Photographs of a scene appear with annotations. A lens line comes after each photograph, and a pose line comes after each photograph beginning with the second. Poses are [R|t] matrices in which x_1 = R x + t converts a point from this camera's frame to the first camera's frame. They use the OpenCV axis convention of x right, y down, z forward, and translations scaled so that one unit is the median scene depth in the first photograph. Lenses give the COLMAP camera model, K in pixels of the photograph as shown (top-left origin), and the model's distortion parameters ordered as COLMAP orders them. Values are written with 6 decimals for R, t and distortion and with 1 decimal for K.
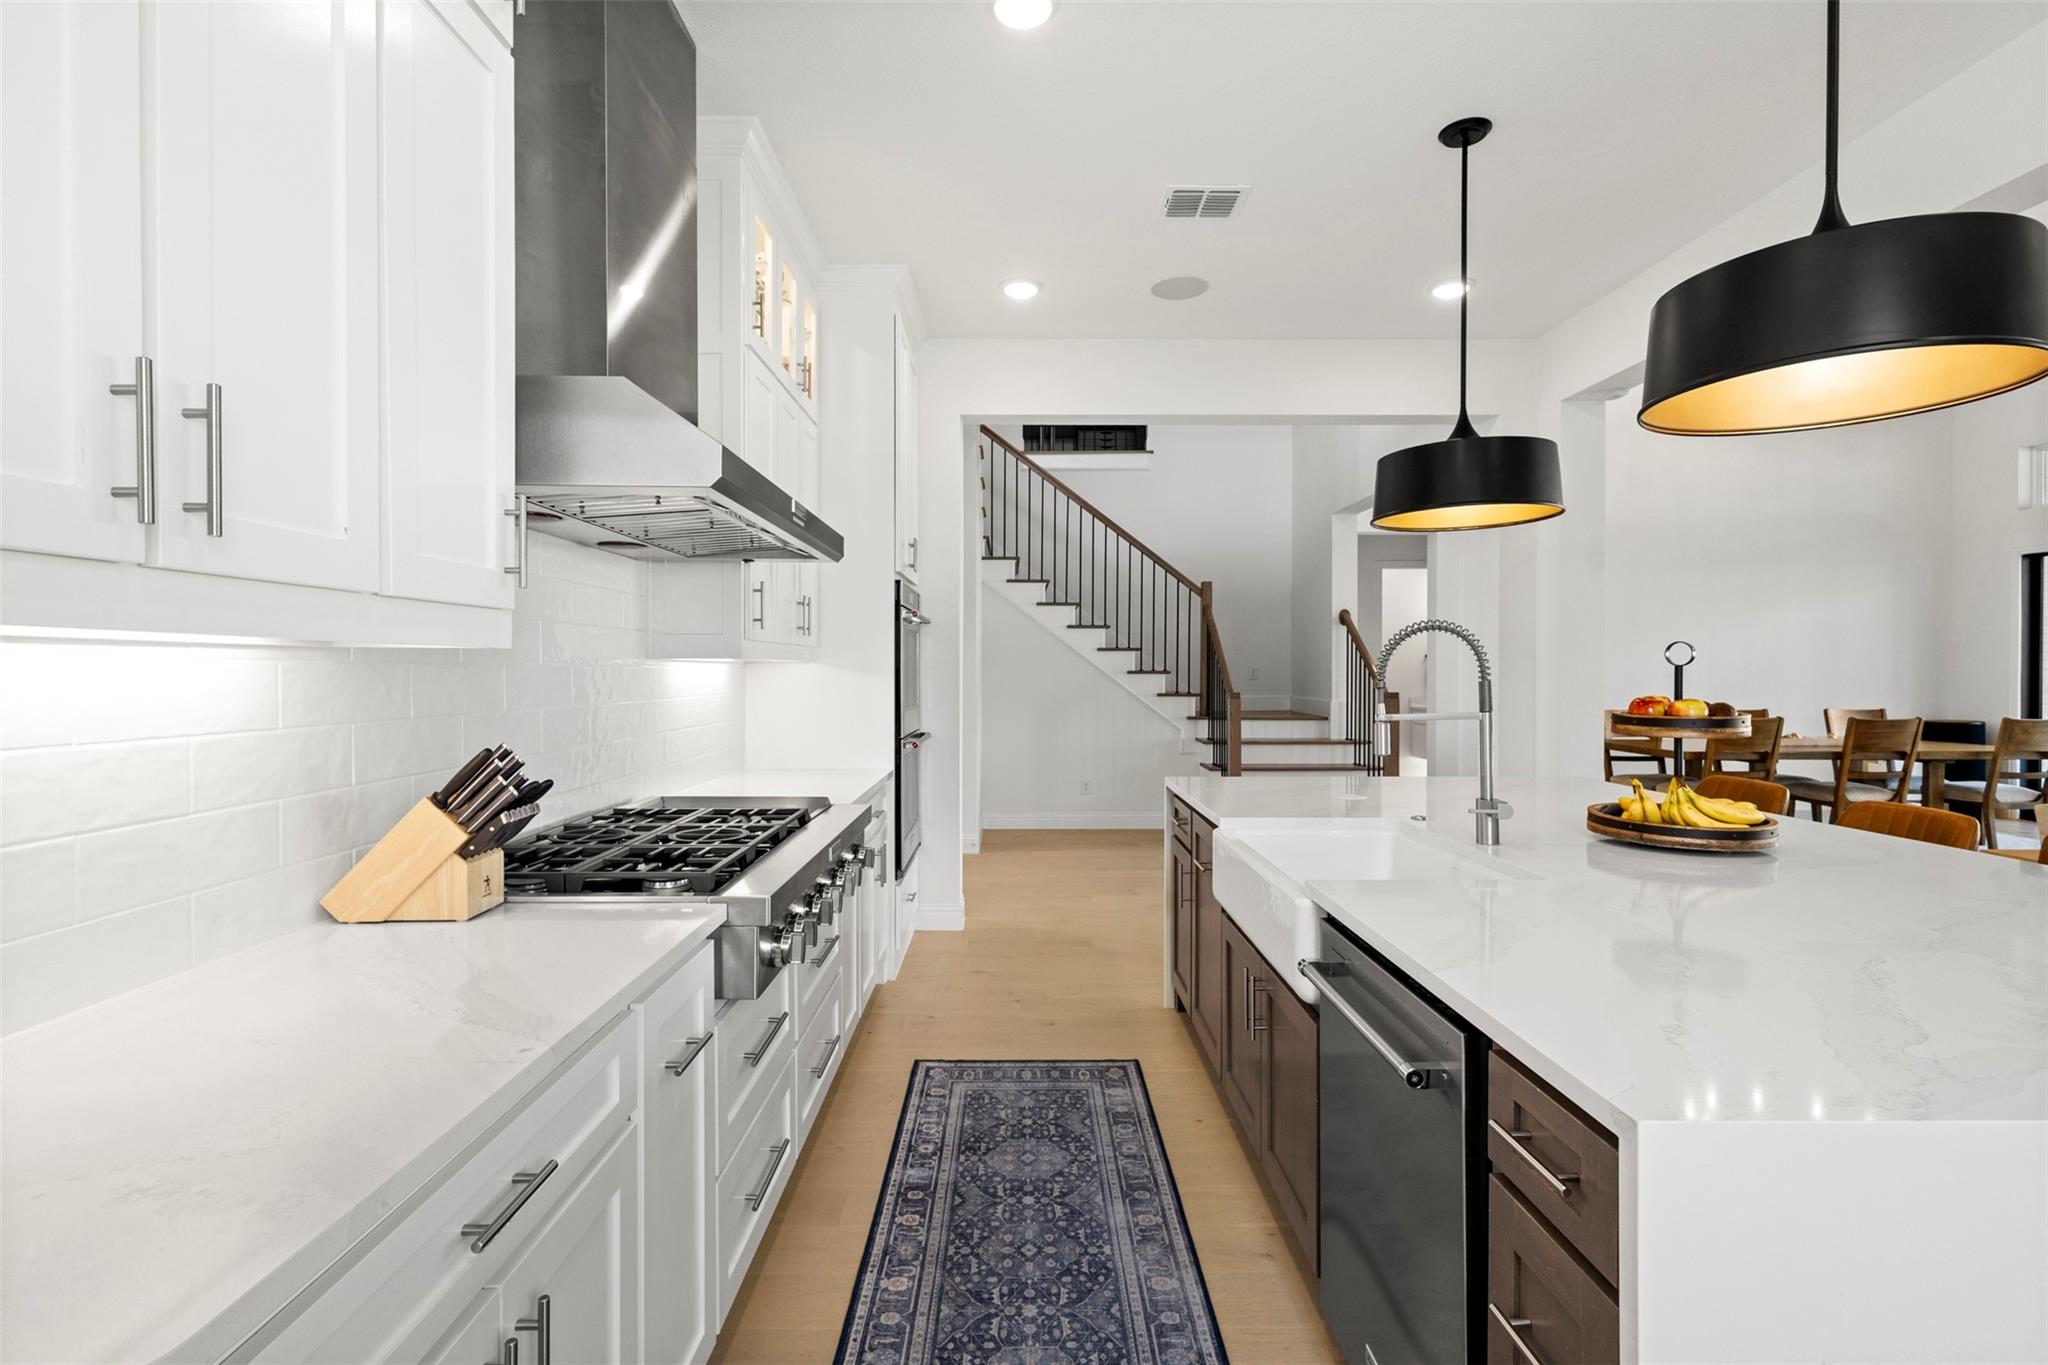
lens RADIAL K [[949.4, 0, 1038.1], [0, 949.4, 685.1], [0, 0, 1]] dist [0.008450, -0.000448]
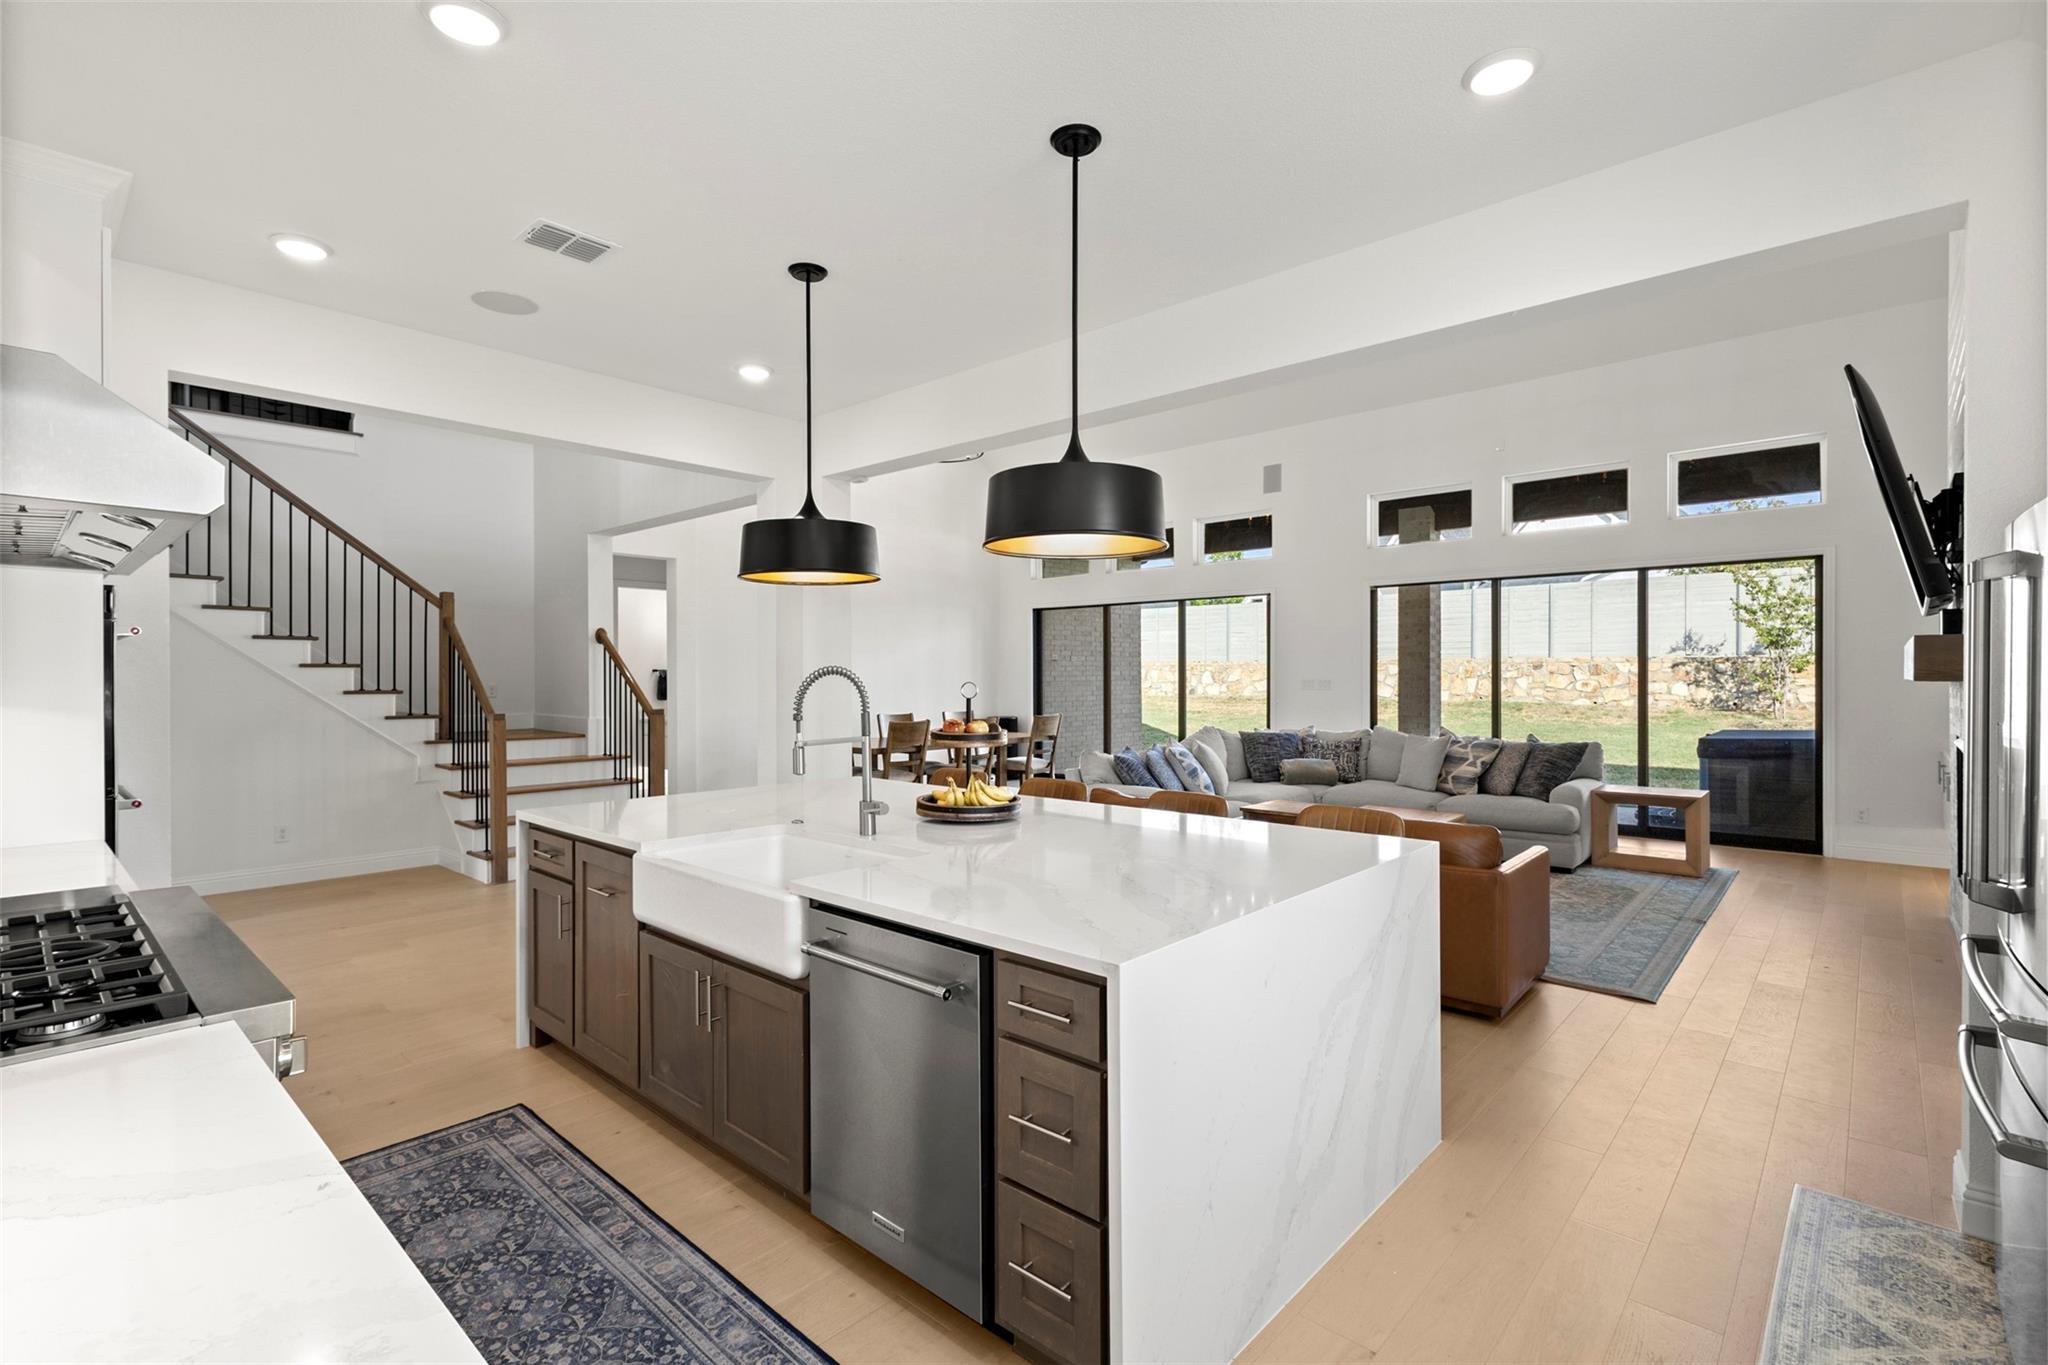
lens RADIAL K [[949.4, 0, 1014.5], [0, 949.4, 680.9], [0, 0, 1]] dist [0.008450, -0.000448]
pose [[0.671460, -0.005497, 0.741020, -0.302762], [0.010410, 0.999944, -0.002015, -0.035542], [-0.740967, 0.009067, 0.671480, -0.040246]]
